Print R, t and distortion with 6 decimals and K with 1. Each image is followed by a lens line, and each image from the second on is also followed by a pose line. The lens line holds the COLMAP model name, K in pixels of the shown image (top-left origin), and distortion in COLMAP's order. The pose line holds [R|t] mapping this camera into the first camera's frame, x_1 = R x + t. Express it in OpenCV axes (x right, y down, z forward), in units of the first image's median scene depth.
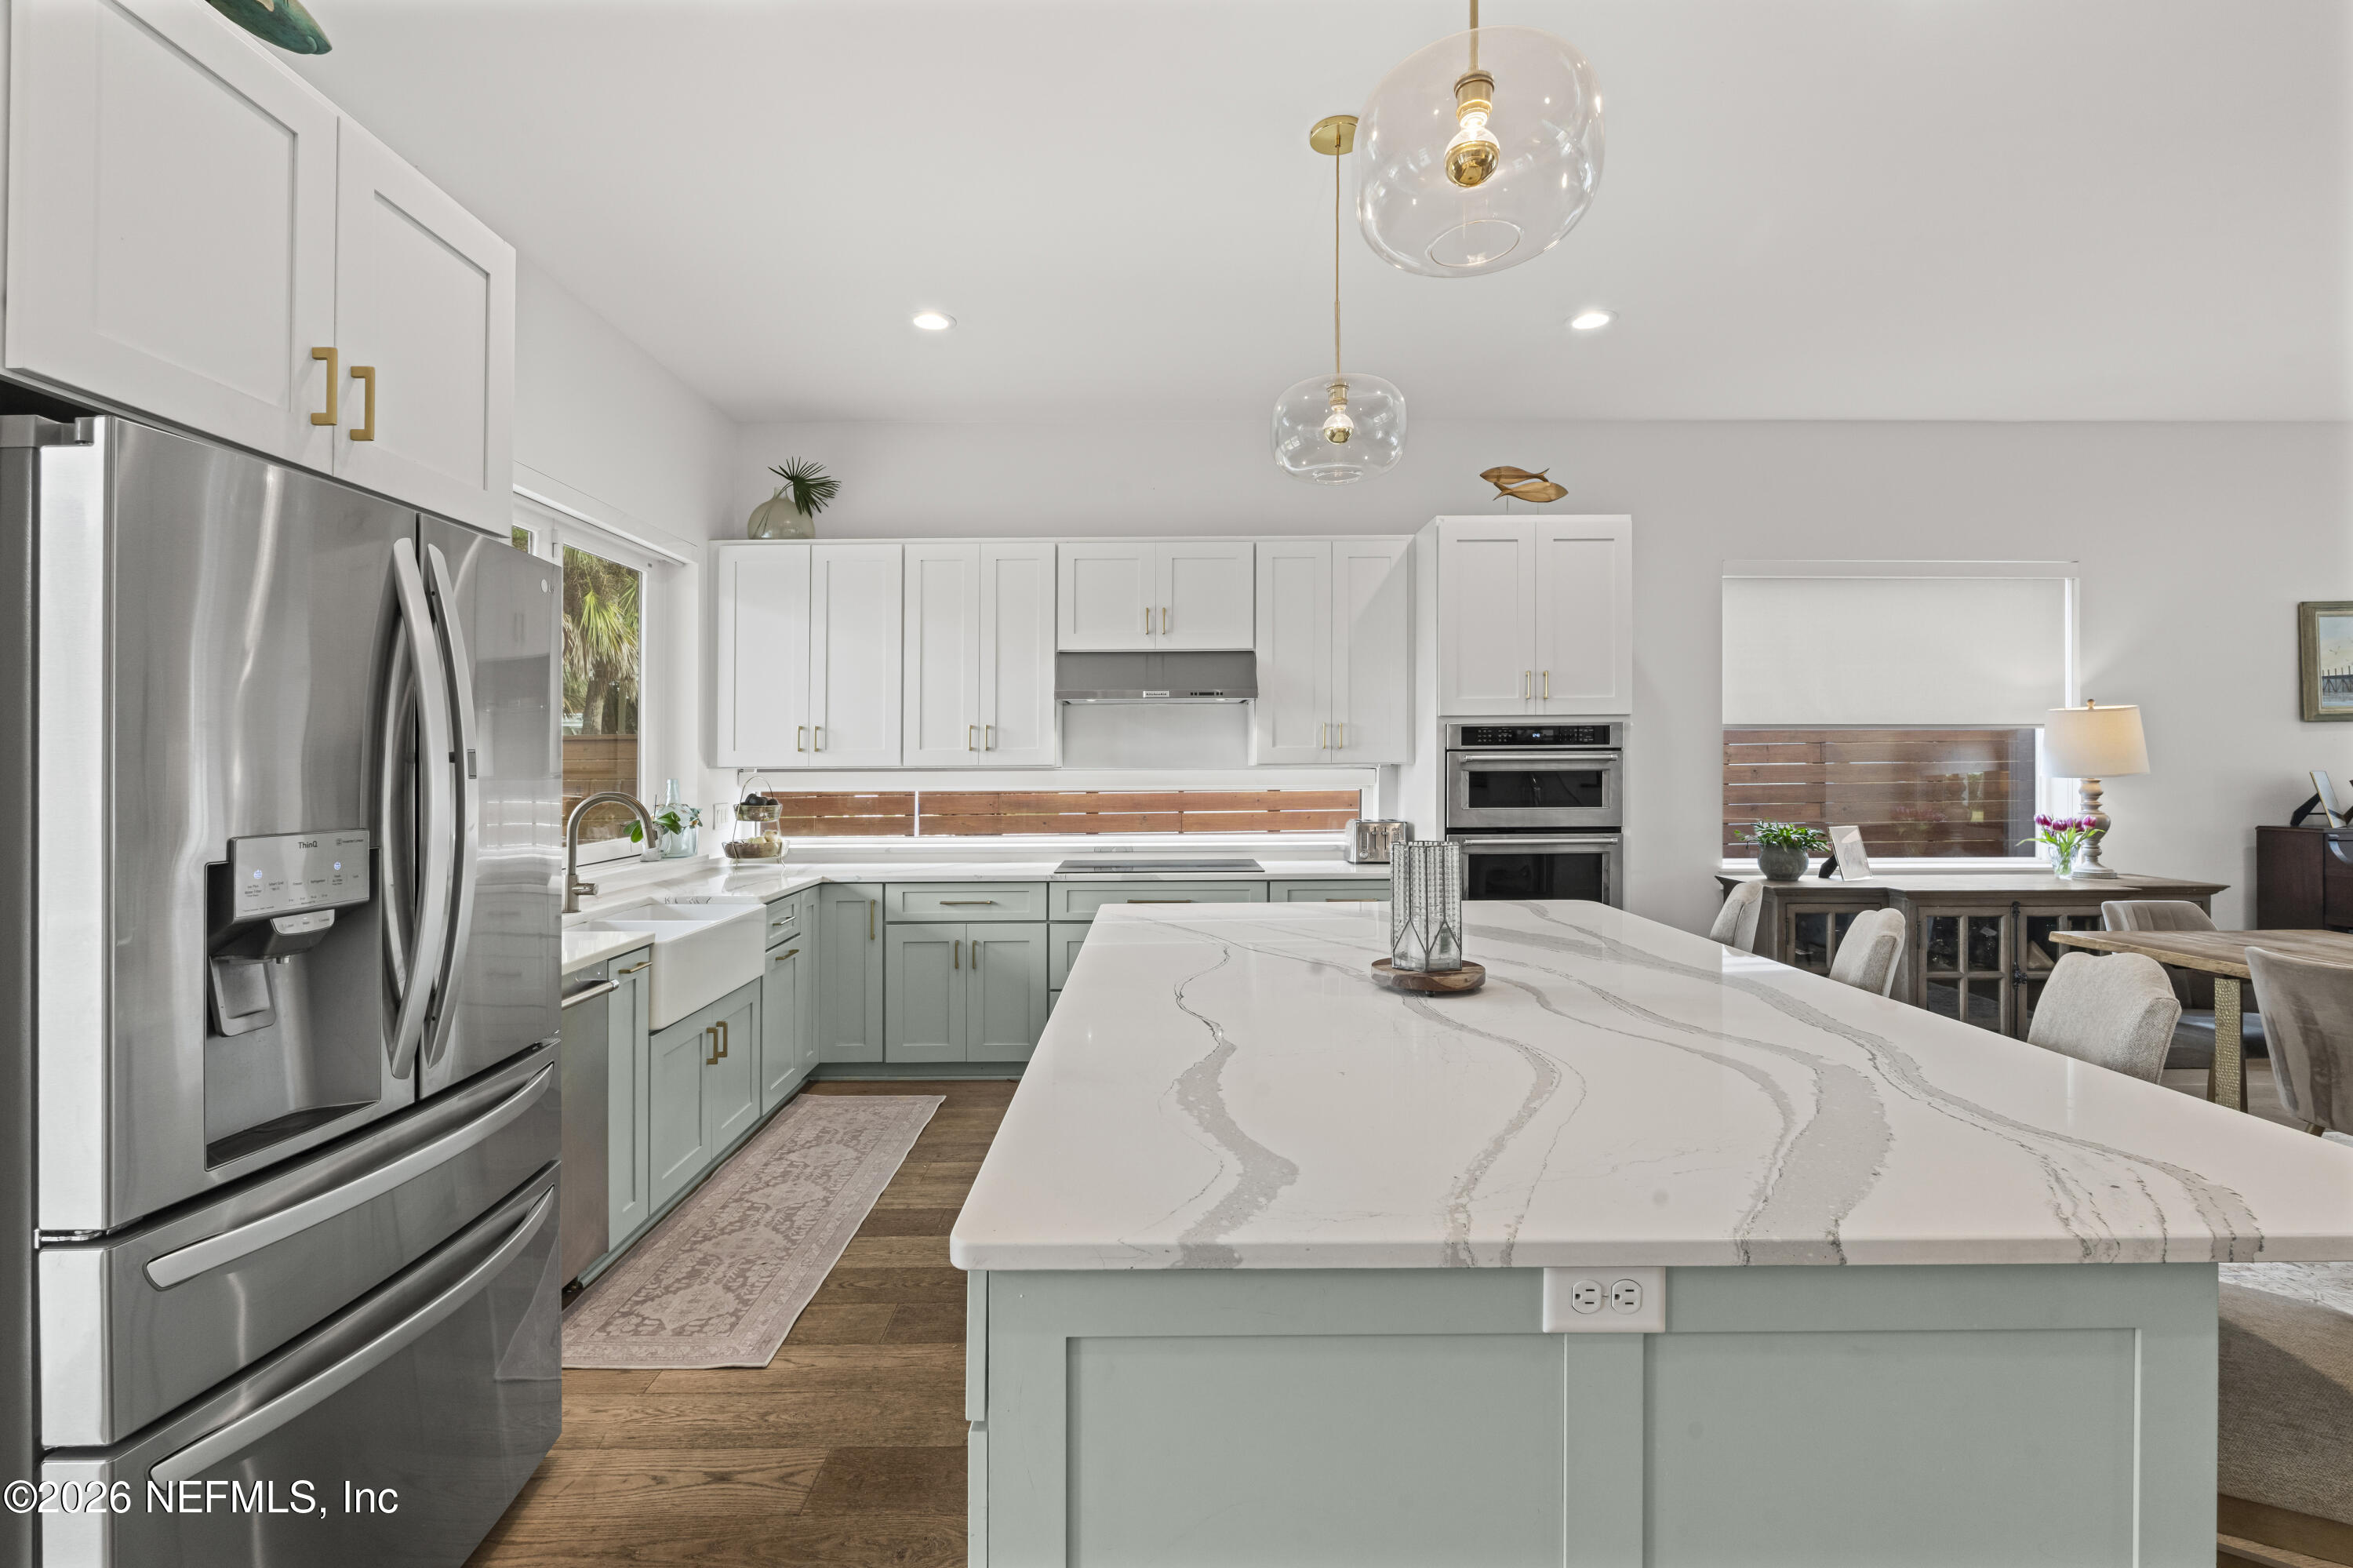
lens RADIAL K [[1041.6, 0, 1156.5], [0, 1041.6, 768.4], [0, 0, 1]] dist [-0.012675, 0.000648]
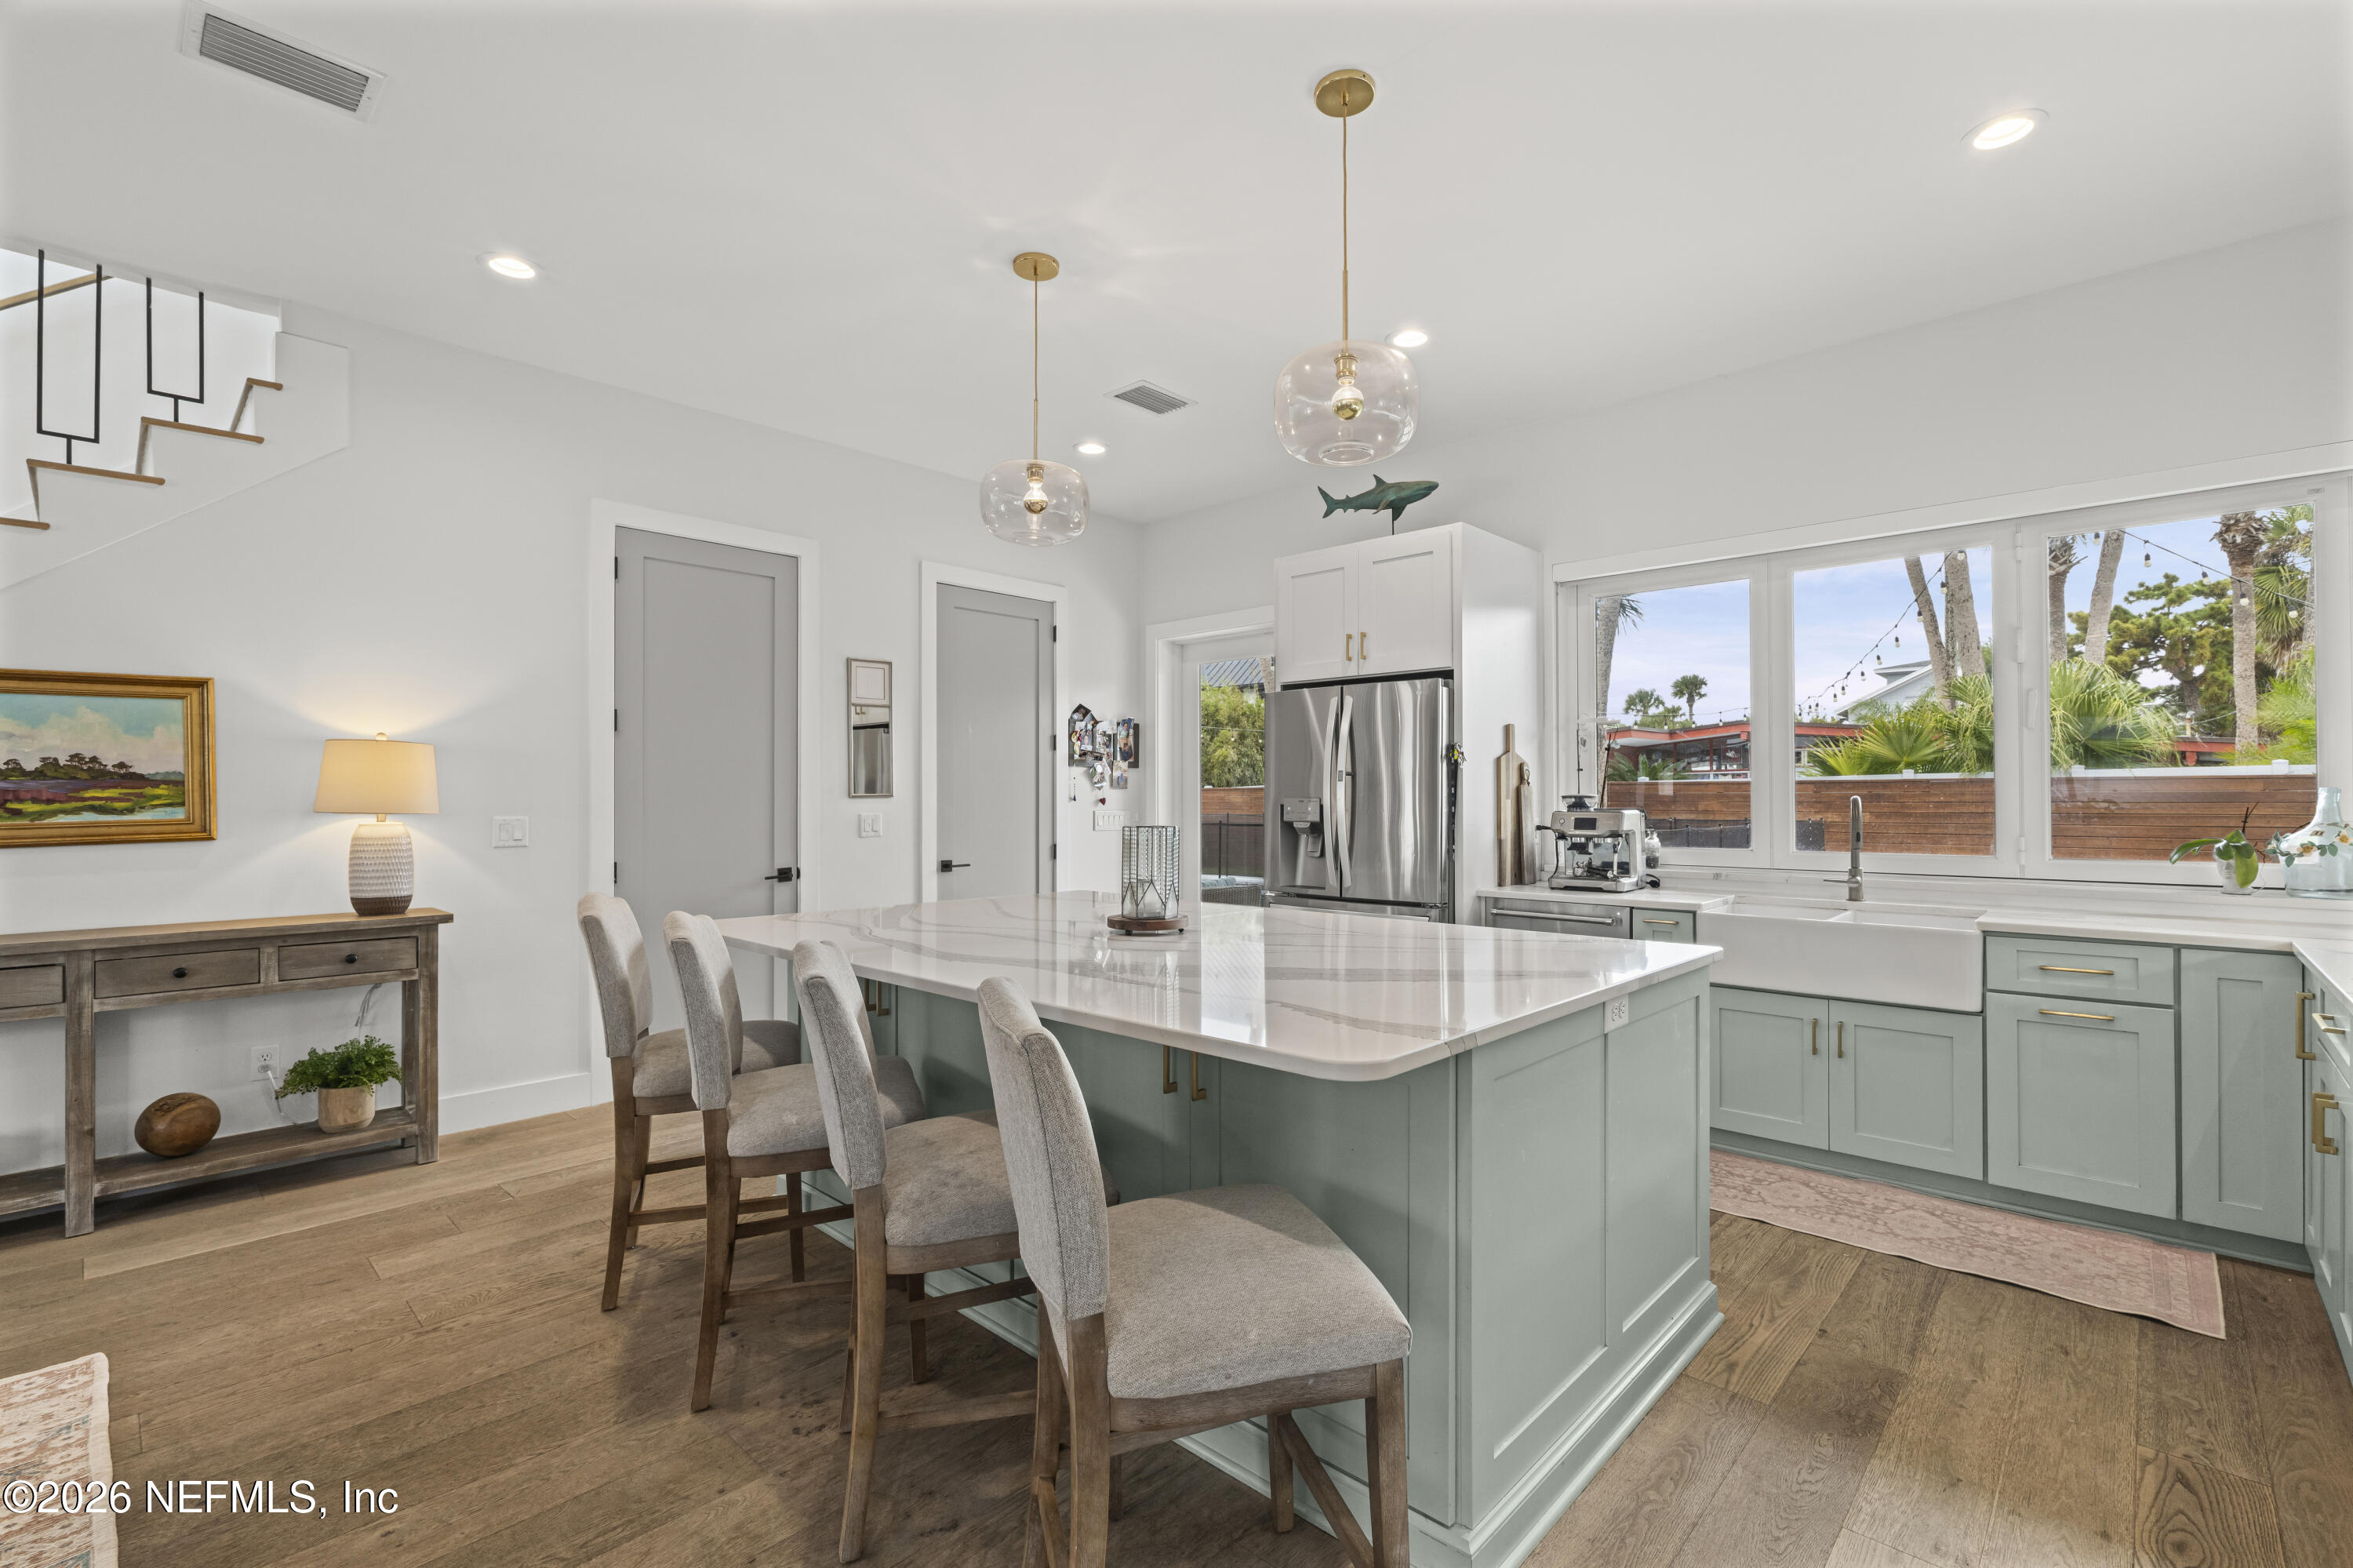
lens RADIAL K [[1041.6, 0, 1184.7], [0, 1041.6, 797.7], [0, 0, 1]] dist [-0.012675, 0.000648]
pose [[-0.679237, 0.005525, -0.733898, 0.562478], [0.000555, 0.999975, 0.007014, 0.011407], [0.733918, 0.004357, -0.679224, 0.896213]]
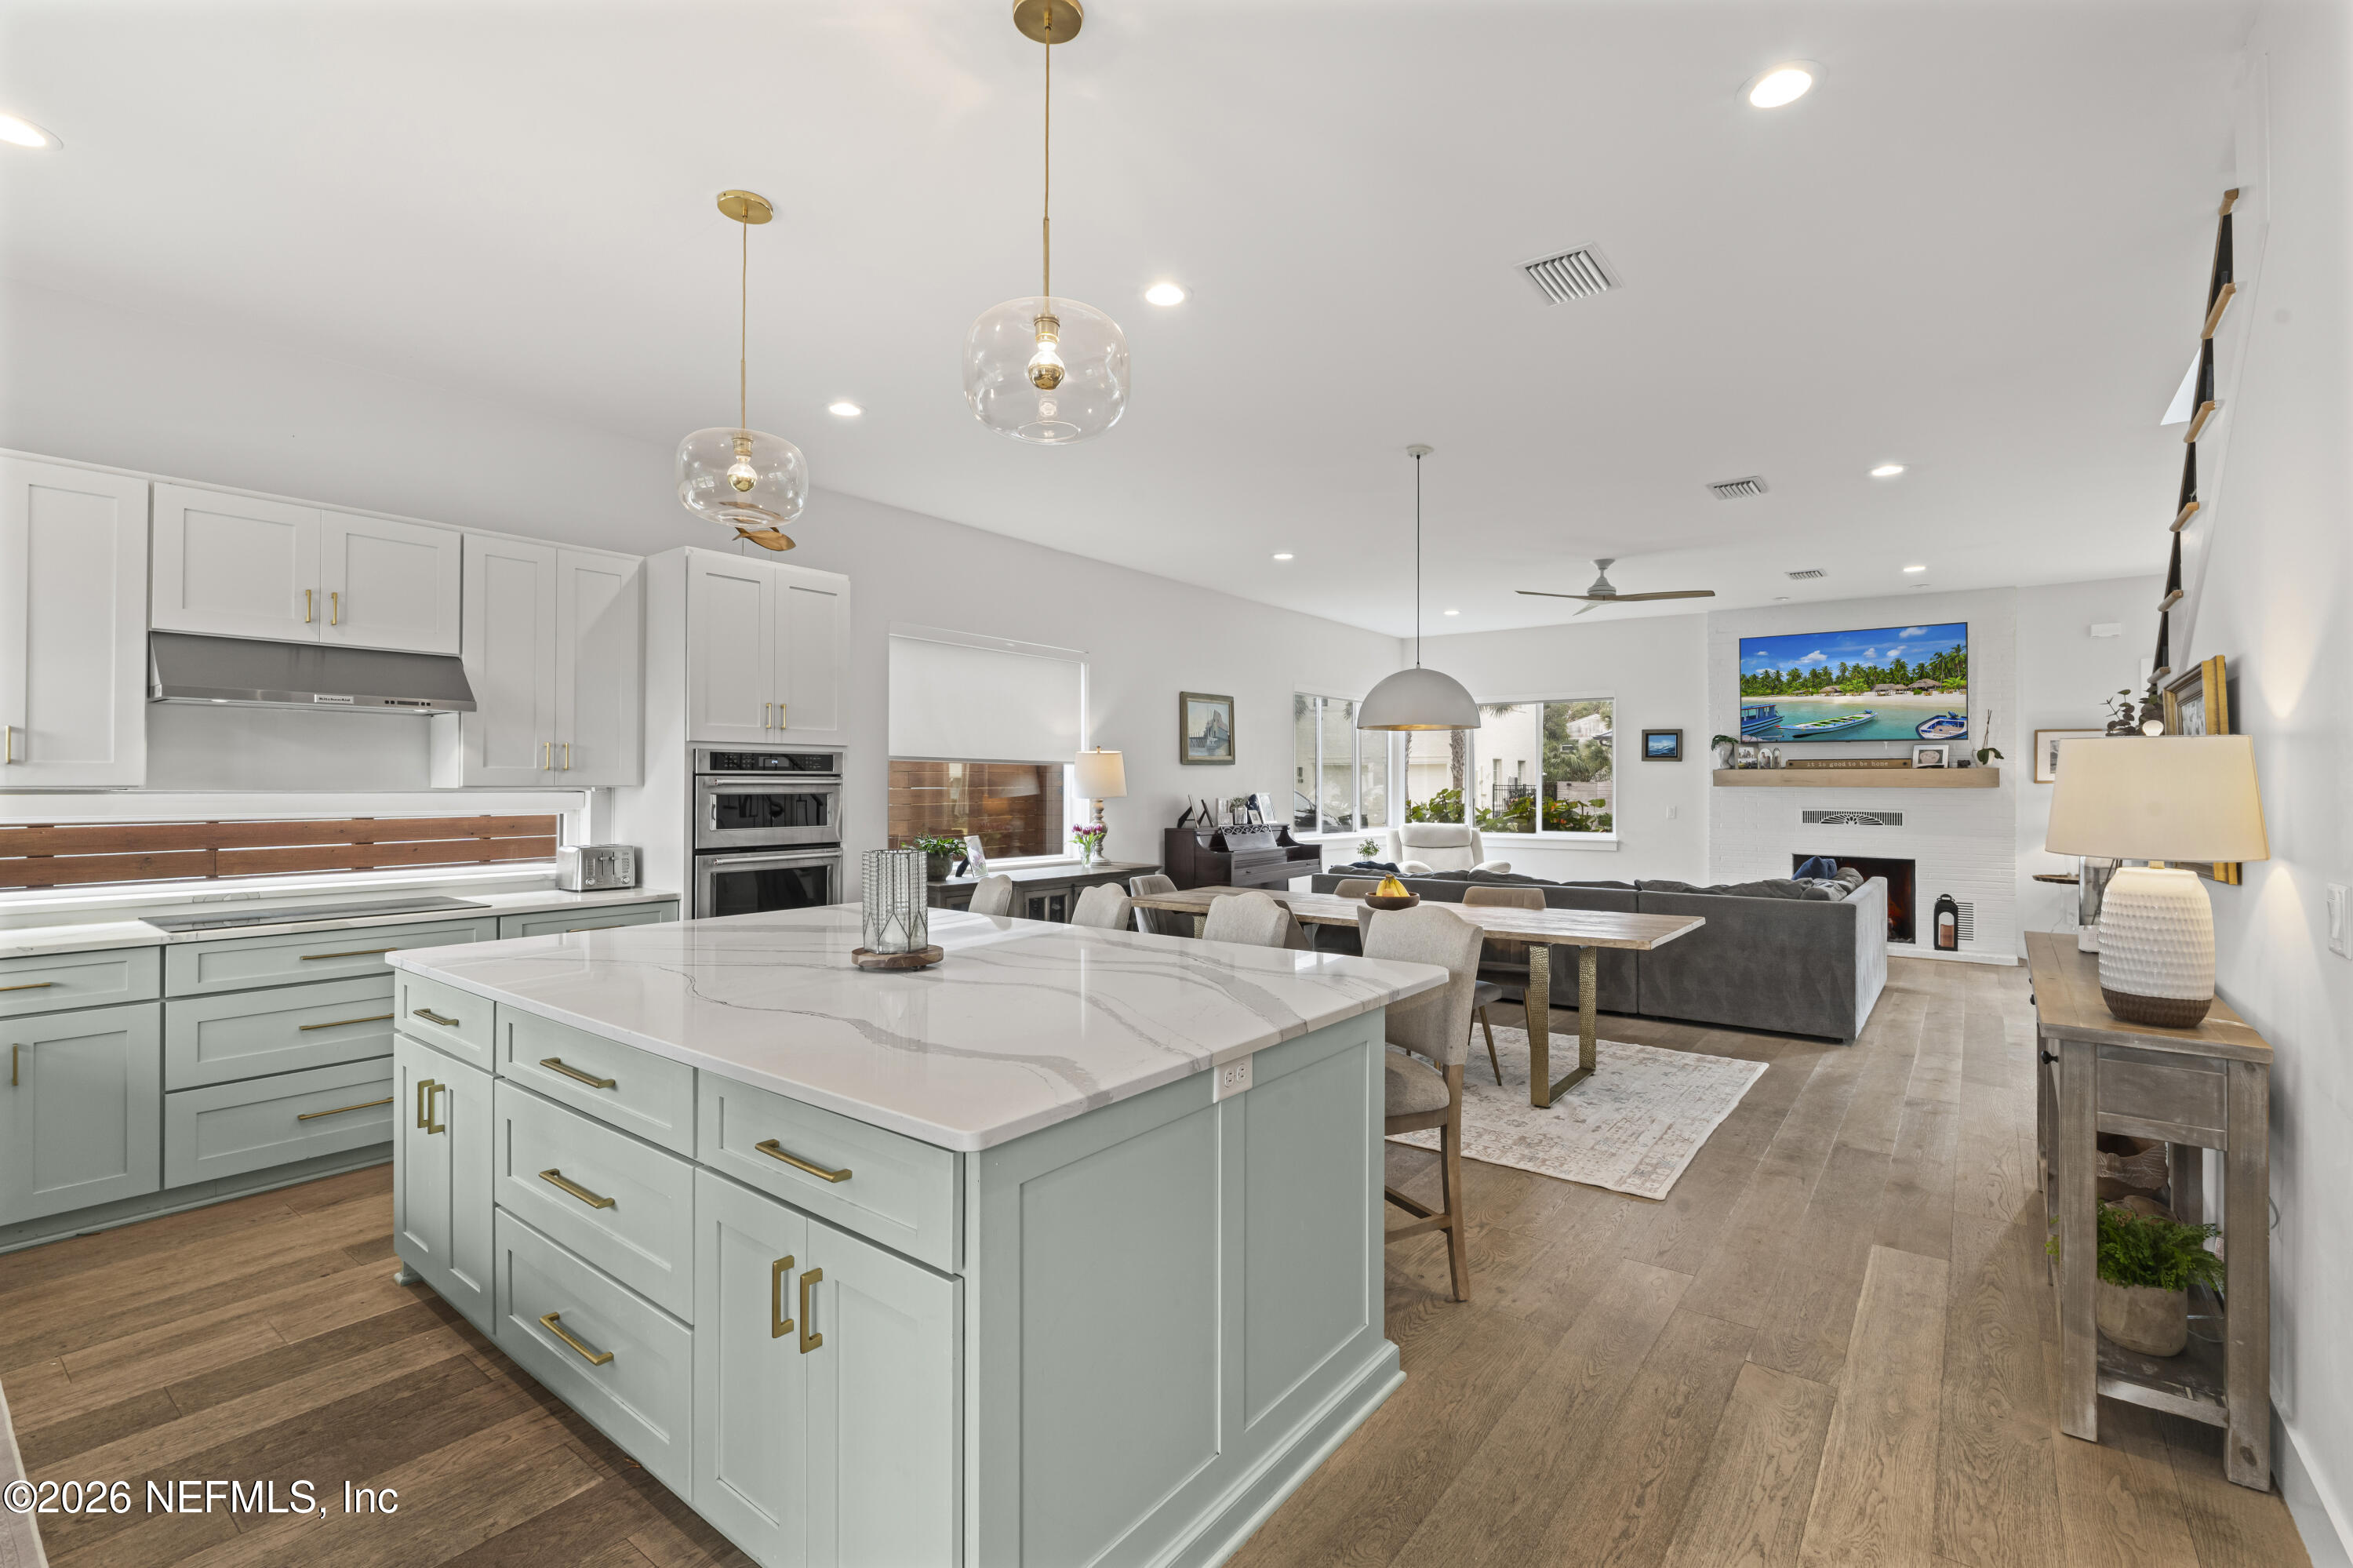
lens RADIAL K [[1041.6, 0, 1186.0], [0, 1041.6, 790.4], [0, 0, 1]] dist [-0.012675, 0.000648]
pose [[0.603060, 0.002875, 0.797691, -0.238434], [-0.001349, 0.999996, -0.002584, 0.000813], [-0.797695, 0.000482, 0.603061, -0.011908]]
